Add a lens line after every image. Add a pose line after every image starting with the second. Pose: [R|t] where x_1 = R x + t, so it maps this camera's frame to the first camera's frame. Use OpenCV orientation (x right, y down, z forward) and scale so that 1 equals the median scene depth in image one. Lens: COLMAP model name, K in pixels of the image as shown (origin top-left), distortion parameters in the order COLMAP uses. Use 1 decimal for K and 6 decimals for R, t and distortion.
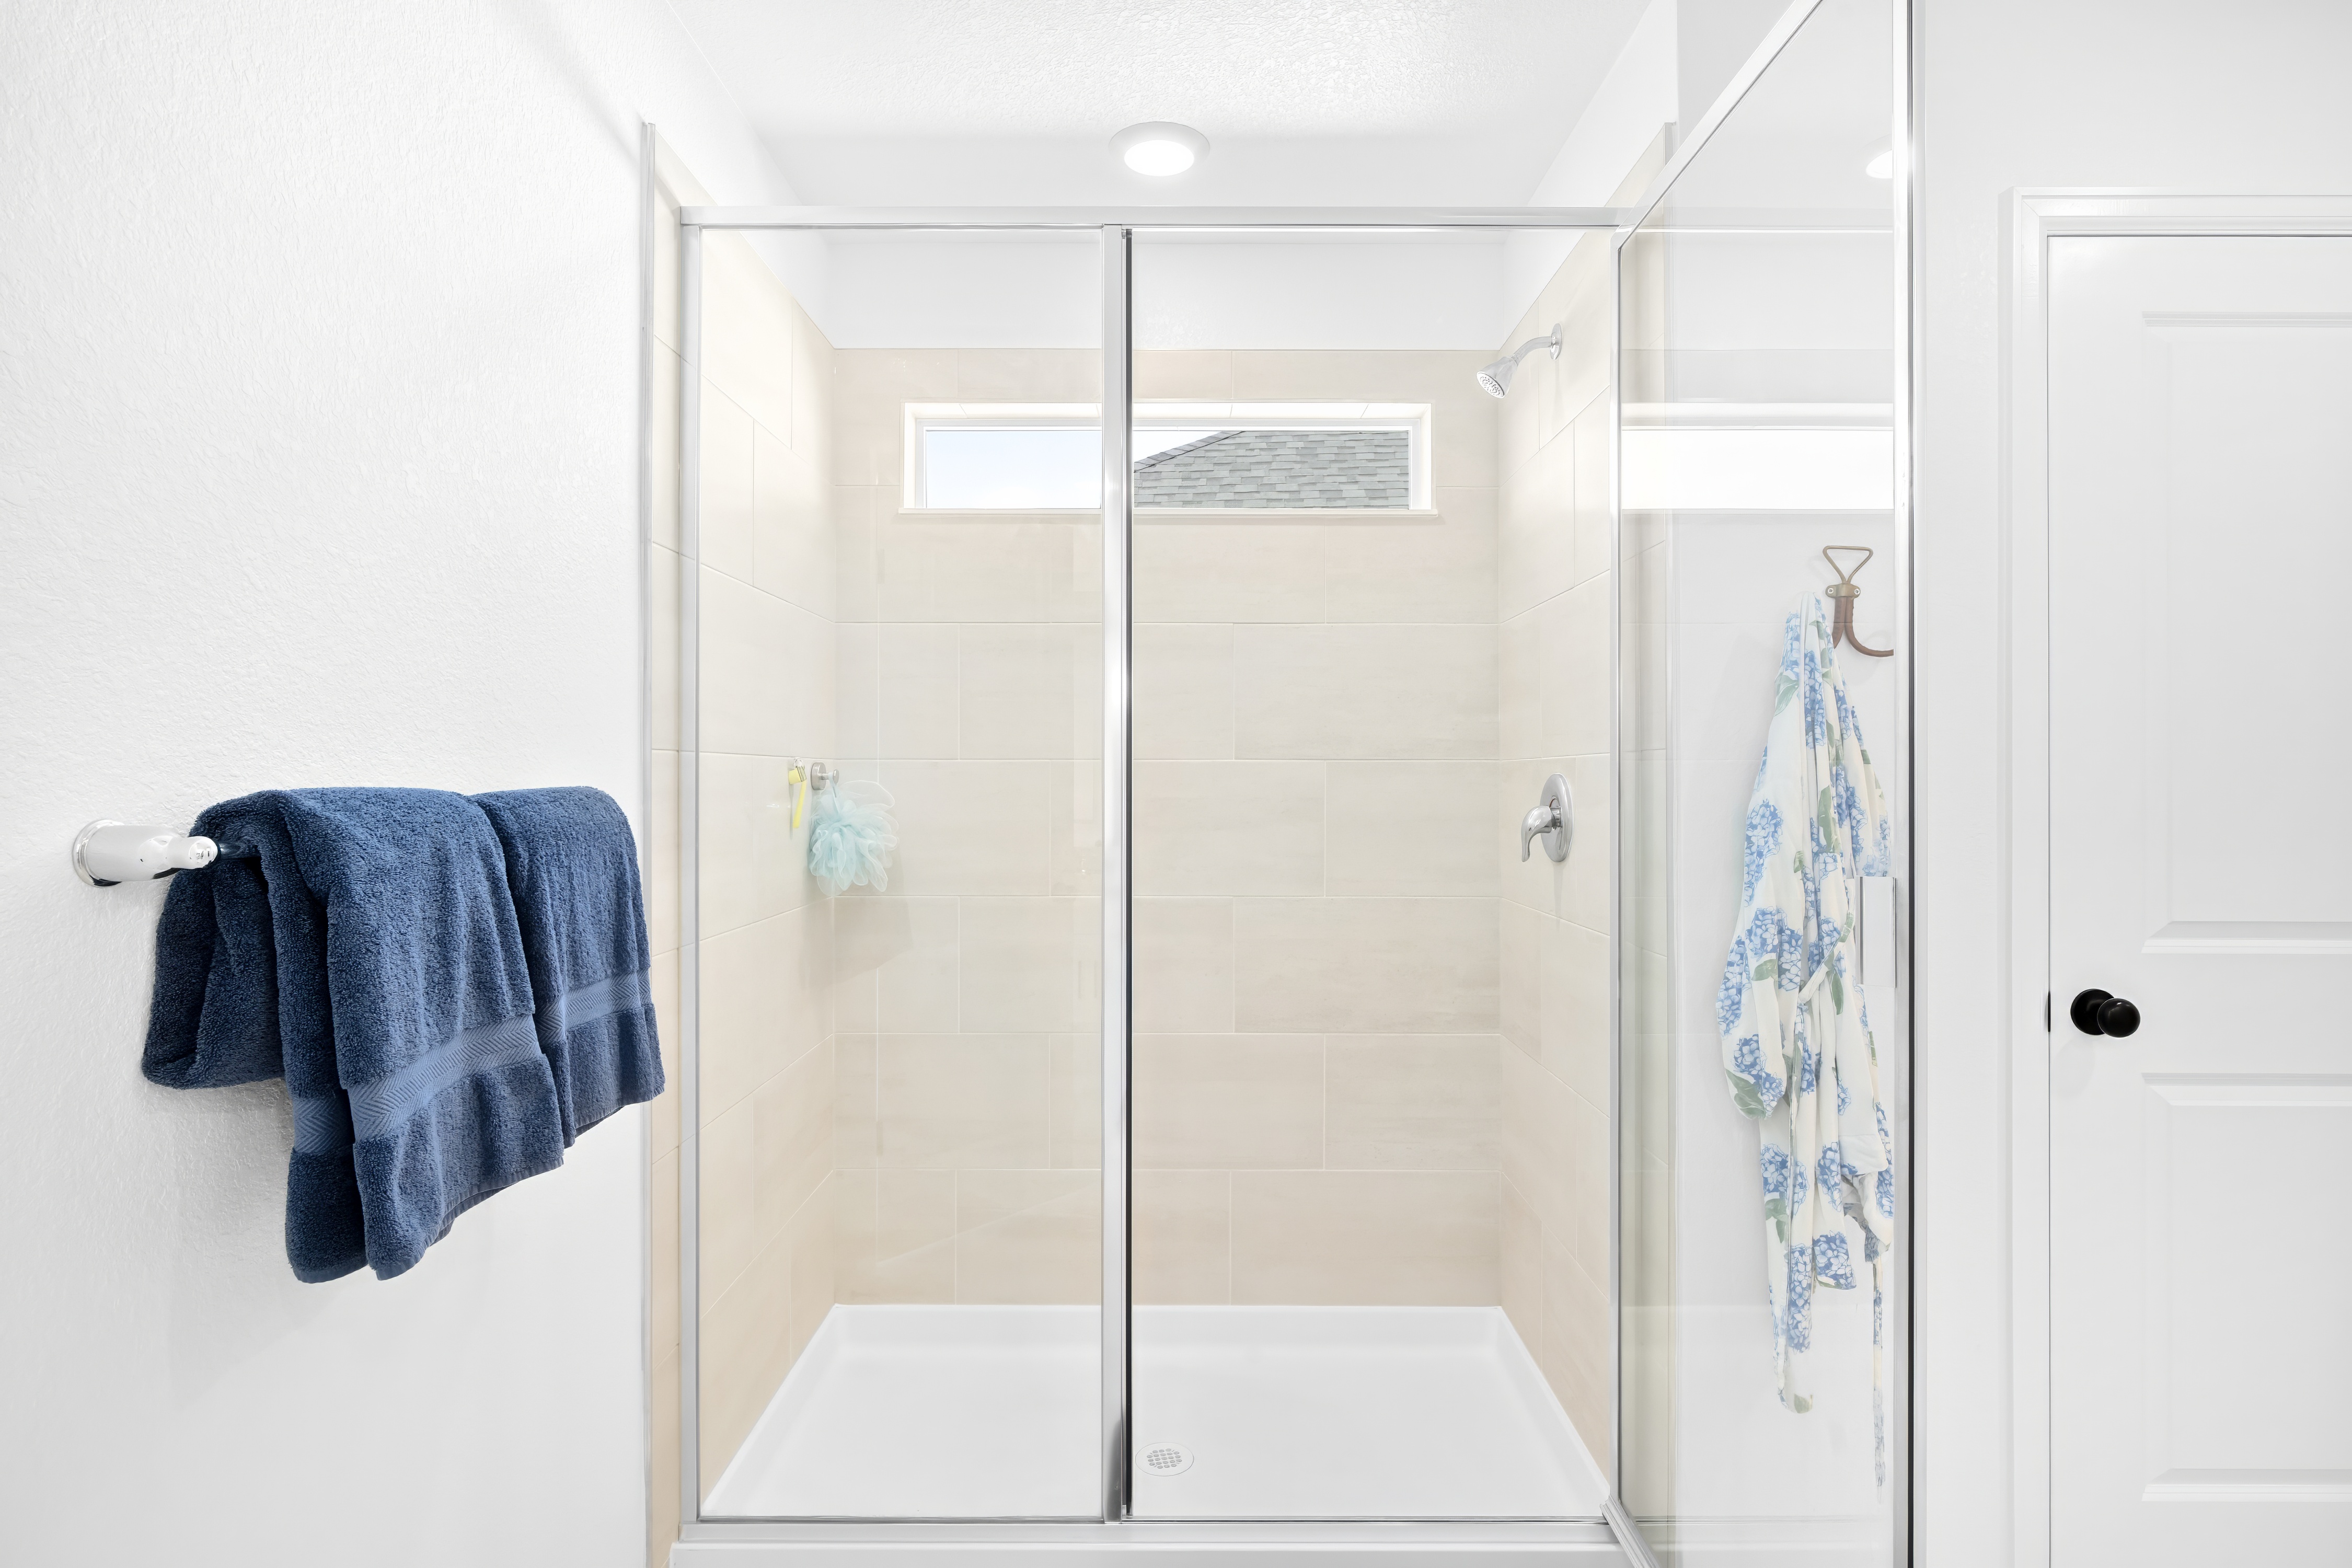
lens RADIAL K [[1171.8, 0, 1176.0], [0, 1171.8, 784.0], [0, 0, 1]] dist [-0.000073, 0.000019]
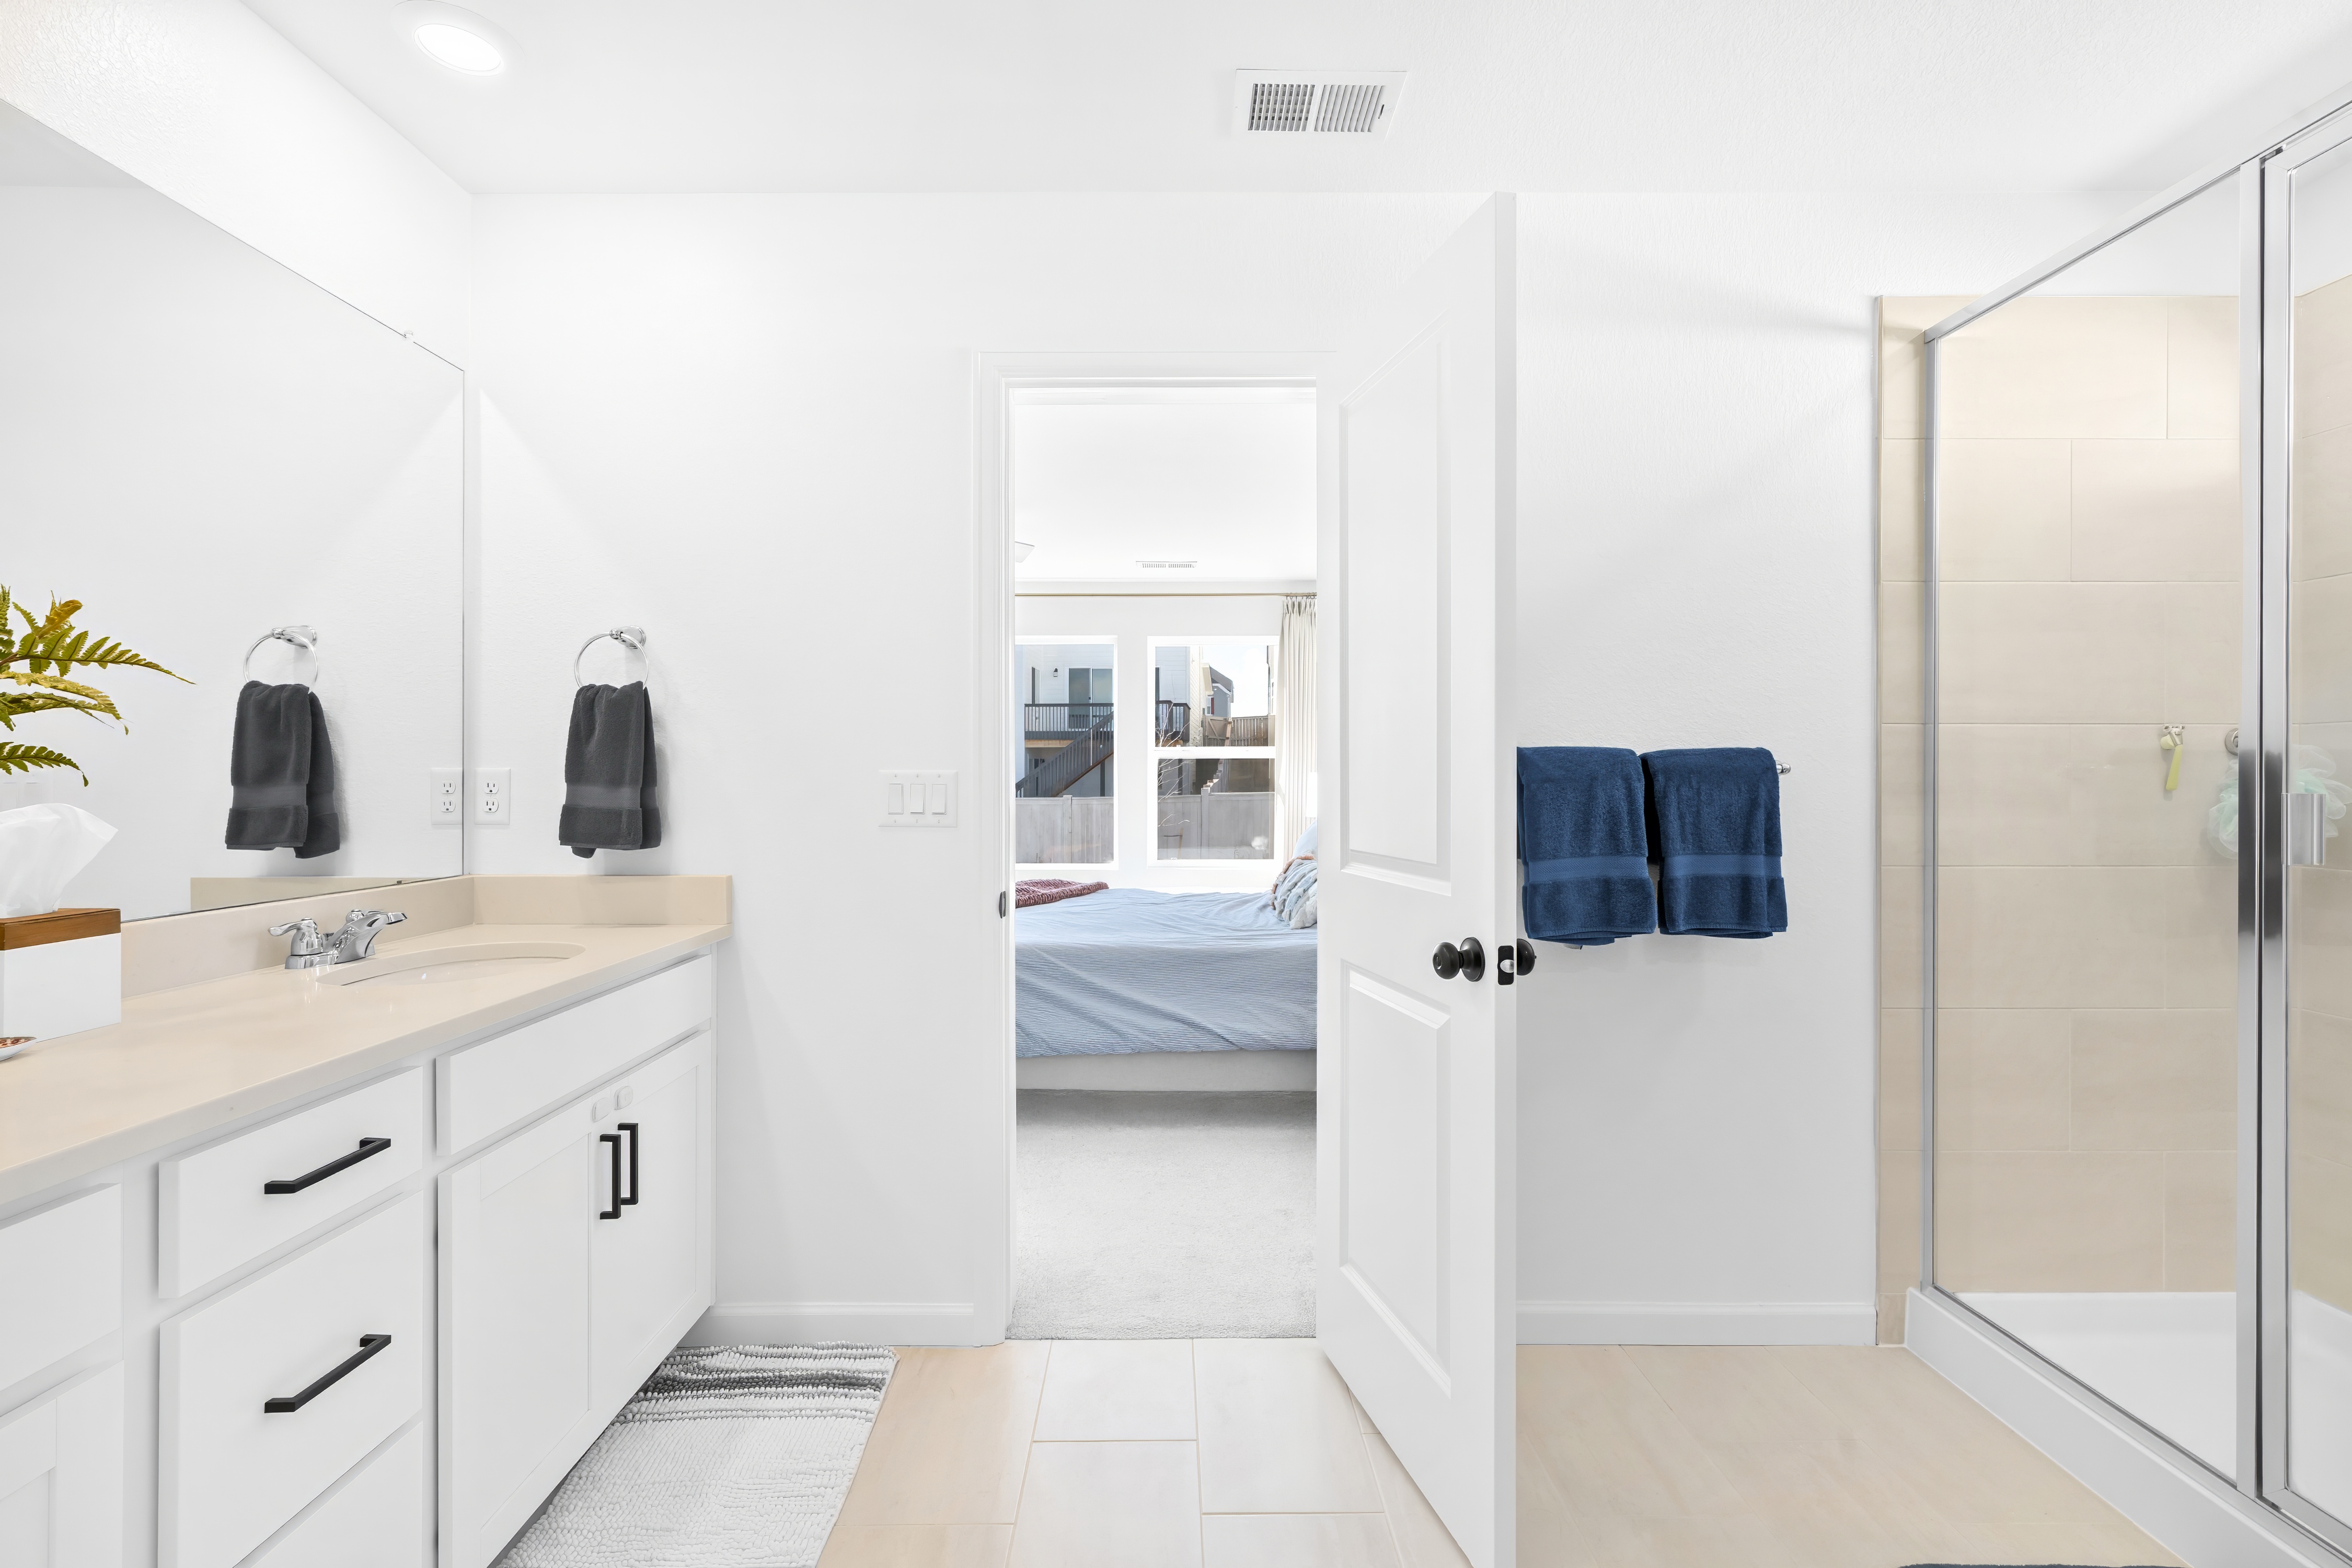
lens RADIAL K [[1037.7, 0, 1176.0], [0, 1037.7, 784.0], [0, 0, 1]] dist [0.020708, 0.000006]
pose [[0.008322, 0.009296, -0.999922, 1.205970], [-0.003482, 0.999951, 0.009267, 0.052484], [0.999959, 0.003404, 0.008354, 0.154981]]
